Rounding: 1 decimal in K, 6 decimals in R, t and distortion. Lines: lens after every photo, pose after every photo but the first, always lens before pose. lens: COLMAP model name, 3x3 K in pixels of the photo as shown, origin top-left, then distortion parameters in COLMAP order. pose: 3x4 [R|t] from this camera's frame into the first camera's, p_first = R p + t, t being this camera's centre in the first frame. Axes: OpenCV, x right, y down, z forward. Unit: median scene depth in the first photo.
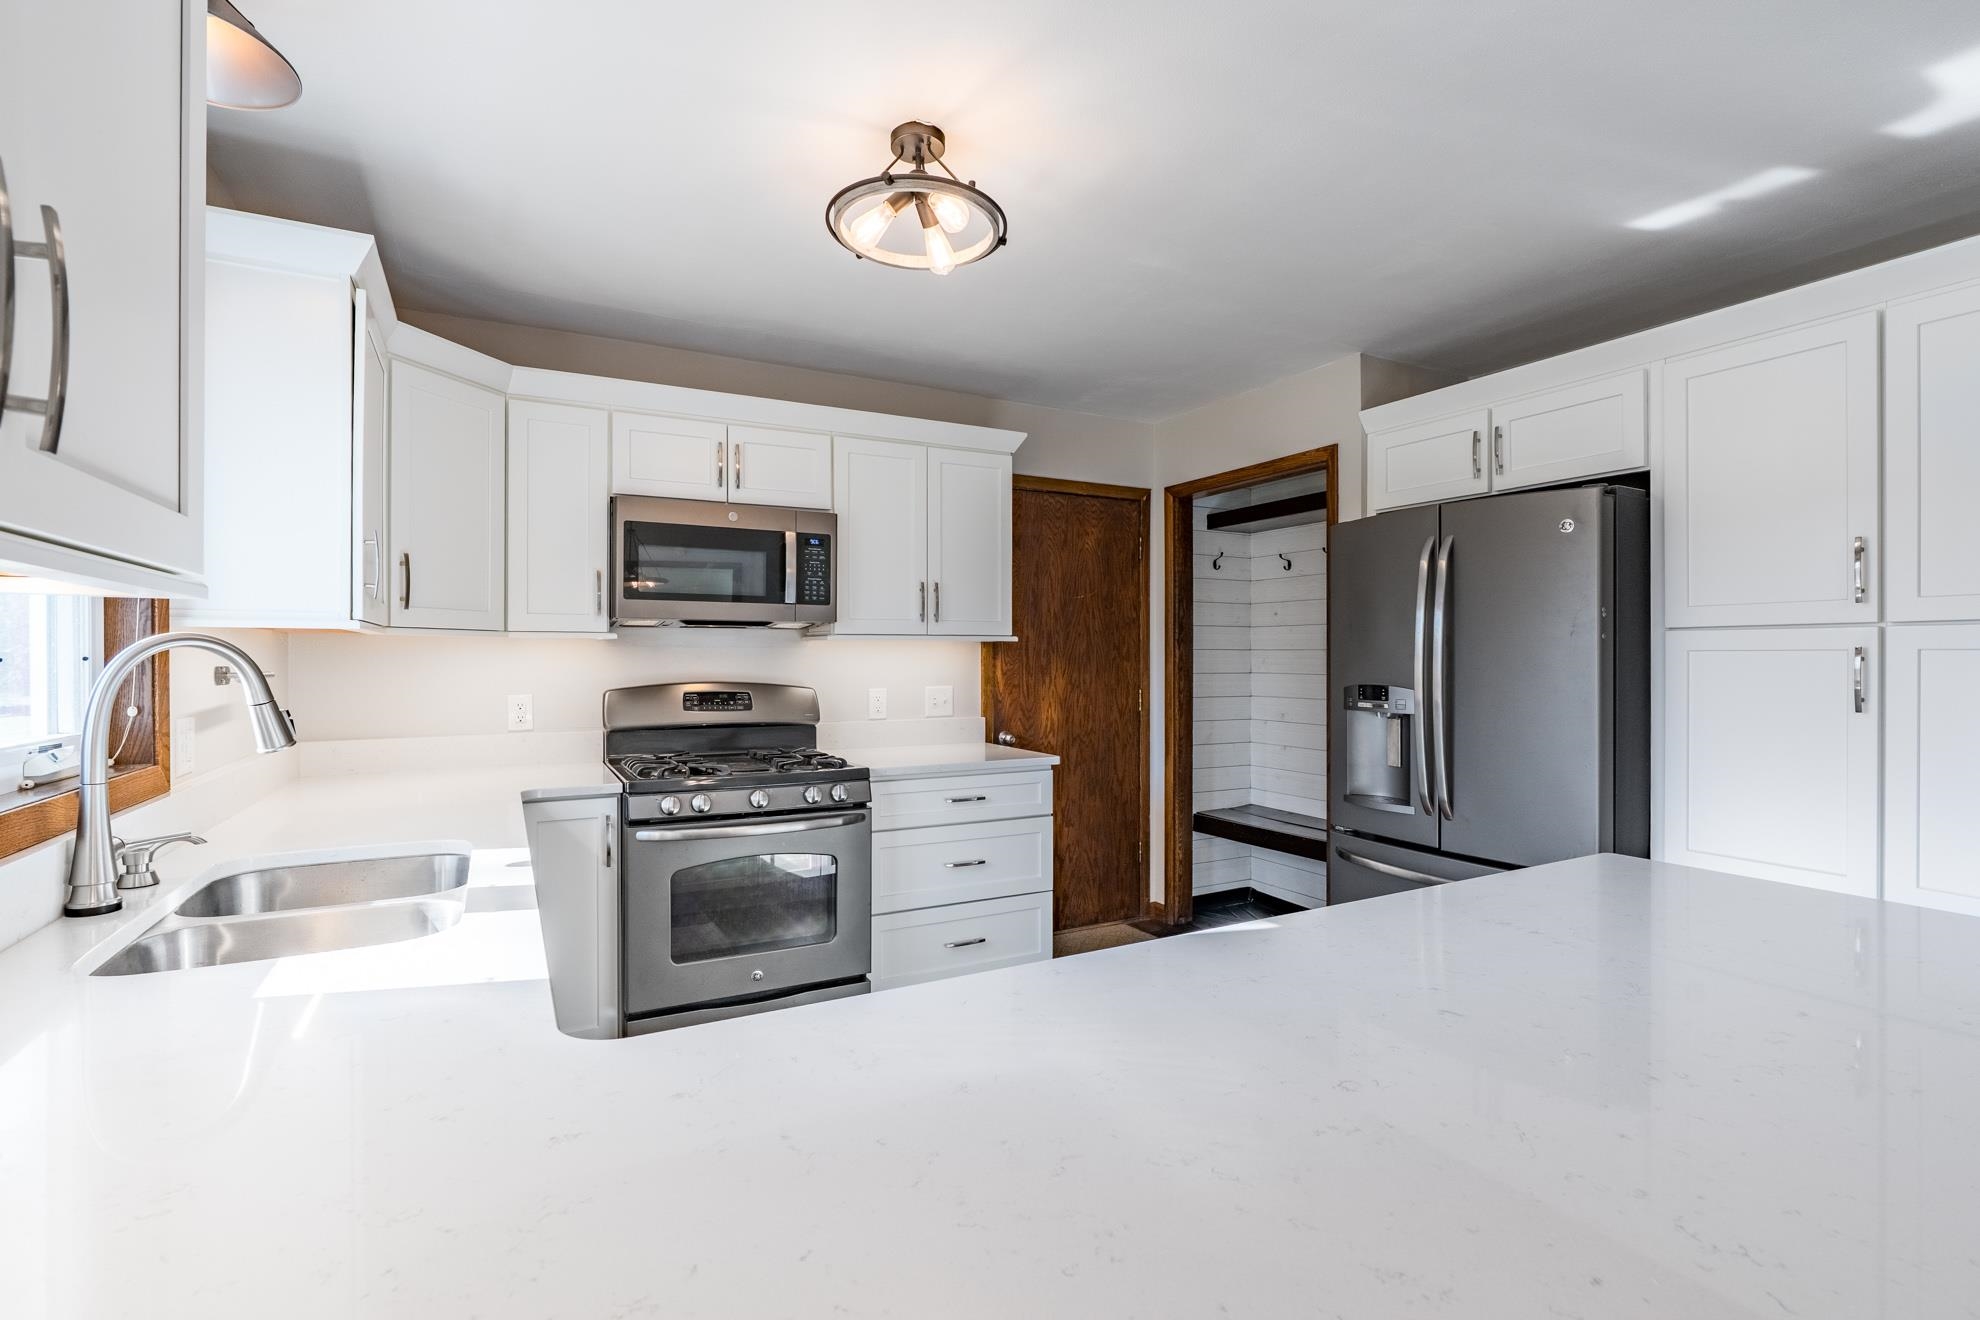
lens RADIAL K [[916.8, 0, 933.4], [0, 916.8, 650.5], [0, 0, 1]] dist [-0.011172, 0.004157]
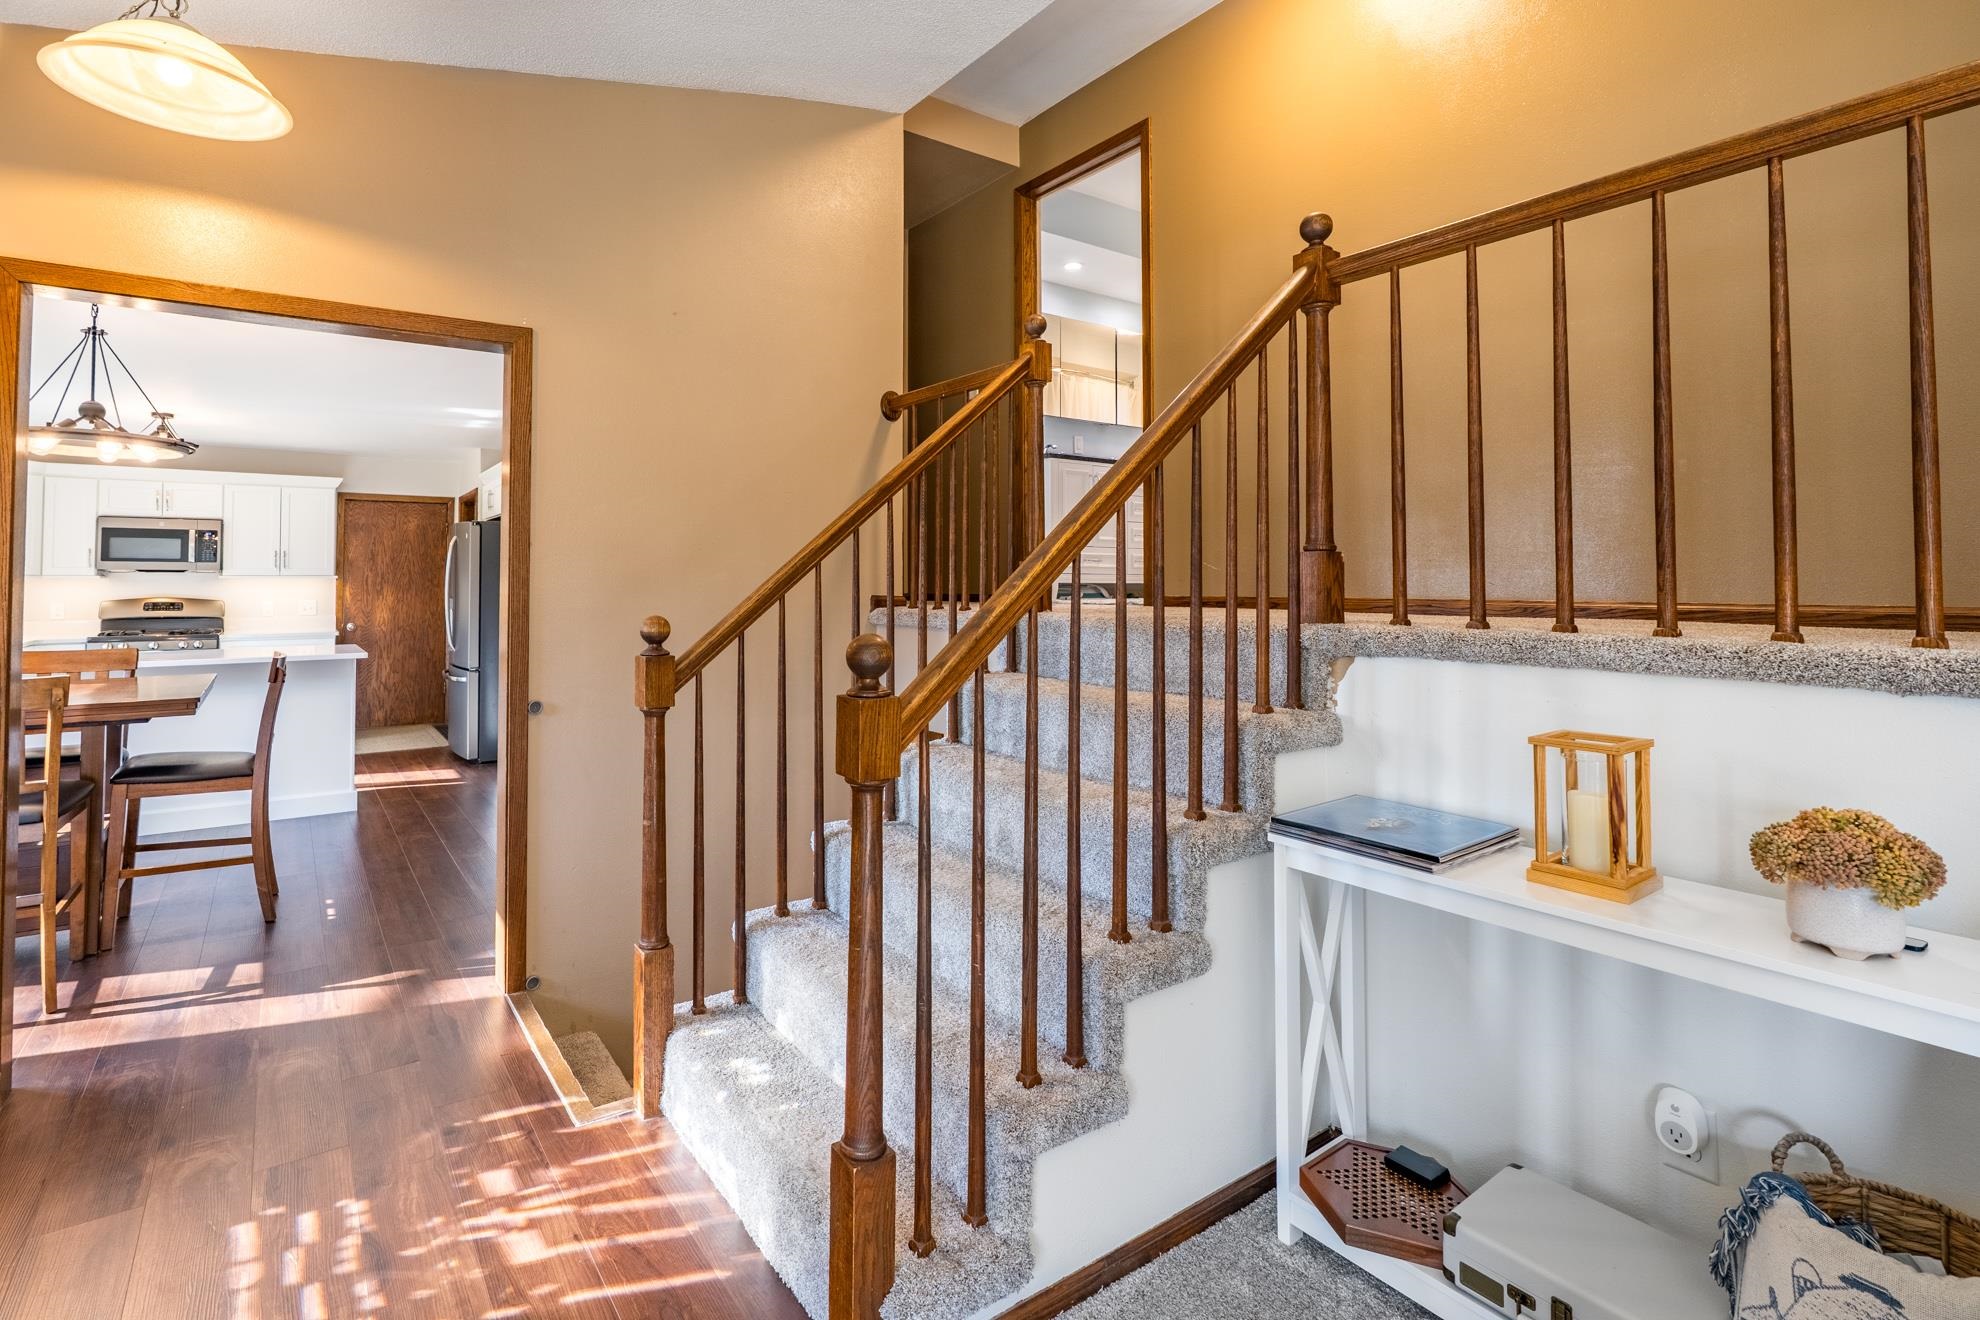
lens RADIAL K [[916.8, 0, 857.5], [0, 916.8, 551.0], [0, 0, 1]] dist [-0.011172, 0.004157]
pose [[0.997117, 0.002540, 0.075838, 0.998780], [-0.000672, 0.999696, -0.024643, -0.019499], [-0.075878, 0.024521, 0.996816, -1.030977]]
